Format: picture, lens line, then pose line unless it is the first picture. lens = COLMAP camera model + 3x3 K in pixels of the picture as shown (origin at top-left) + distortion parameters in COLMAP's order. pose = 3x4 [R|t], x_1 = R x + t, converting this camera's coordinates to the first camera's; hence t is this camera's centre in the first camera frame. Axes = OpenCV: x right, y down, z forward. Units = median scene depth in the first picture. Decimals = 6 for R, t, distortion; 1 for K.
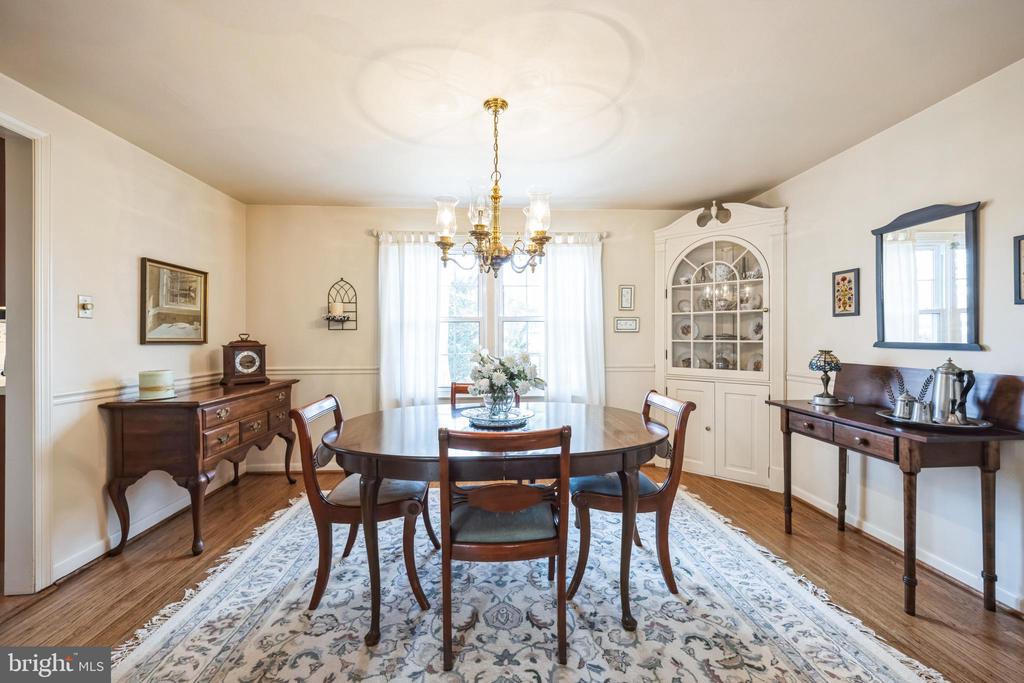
lens RADIAL K [[402.1, 0, 516.0], [0, 402.1, 336.9], [0, 0, 1]] dist [0.000230, -0.001476]
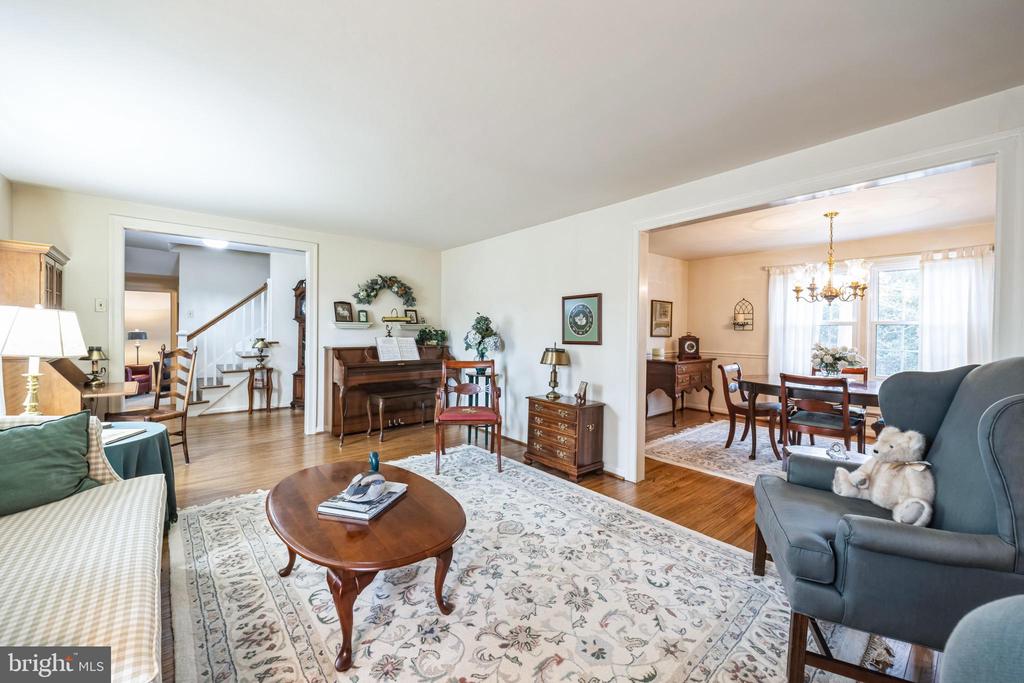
lens RADIAL K [[402.1, 0, 505.6], [0, 402.1, 333.7], [0, 0, 1]] dist [0.000230, -0.001476]
pose [[0.584320, 0.018762, -0.811307, 0.463095], [-0.012354, 0.999823, 0.014224, -0.021006], [0.811430, 0.001711, 0.584448, -1.036658]]
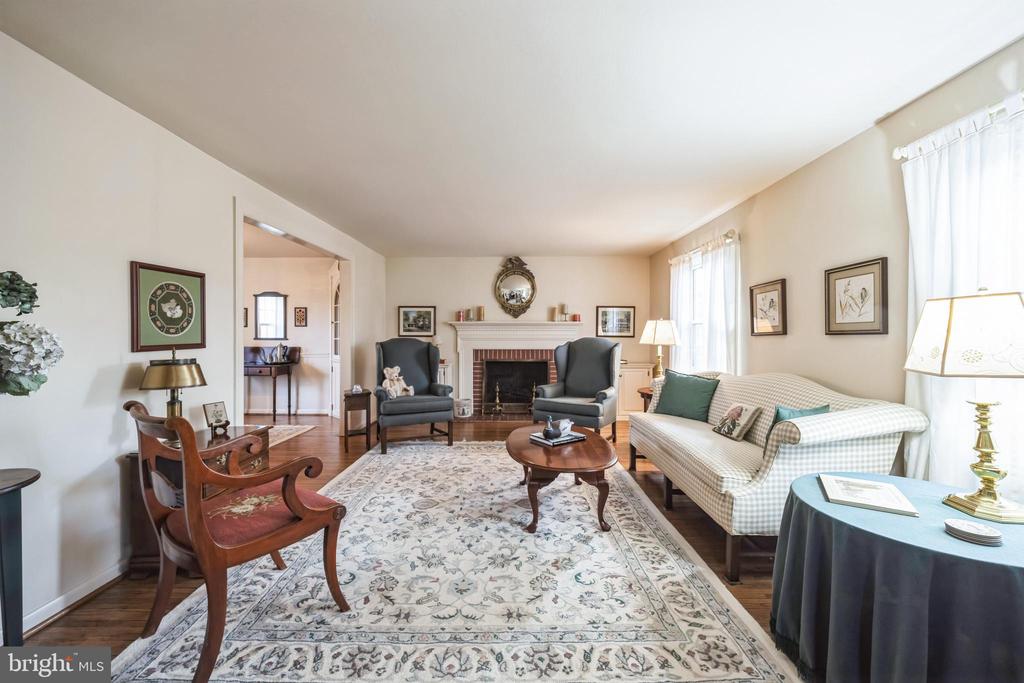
lens RADIAL K [[402.1, 0, 511.3], [0, 402.1, 338.2], [0, 0, 1]] dist [0.000230, -0.001476]
pose [[0.072393, -0.002241, 0.997374, -1.421980], [-0.001852, 0.999995, 0.002382, 0.006982], [-0.997374, -0.002020, 0.072389, -0.765477]]
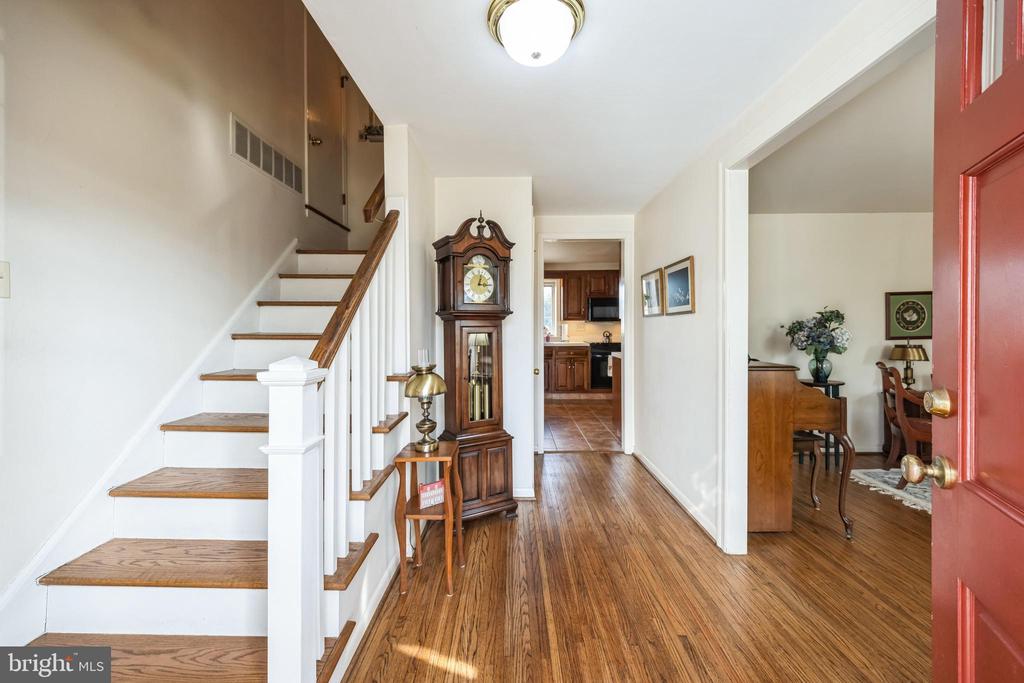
lens RADIAL K [[402.1, 0, 513.0], [0, 402.1, 331.4], [0, 0, 1]] dist [0.000230, -0.001476]
pose [[0.998153, -0.004881, -0.060547, -2.012411], [0.005500, 0.999934, 0.010064, -0.018223], [0.060493, -0.010378, 0.998115, -1.578451]]
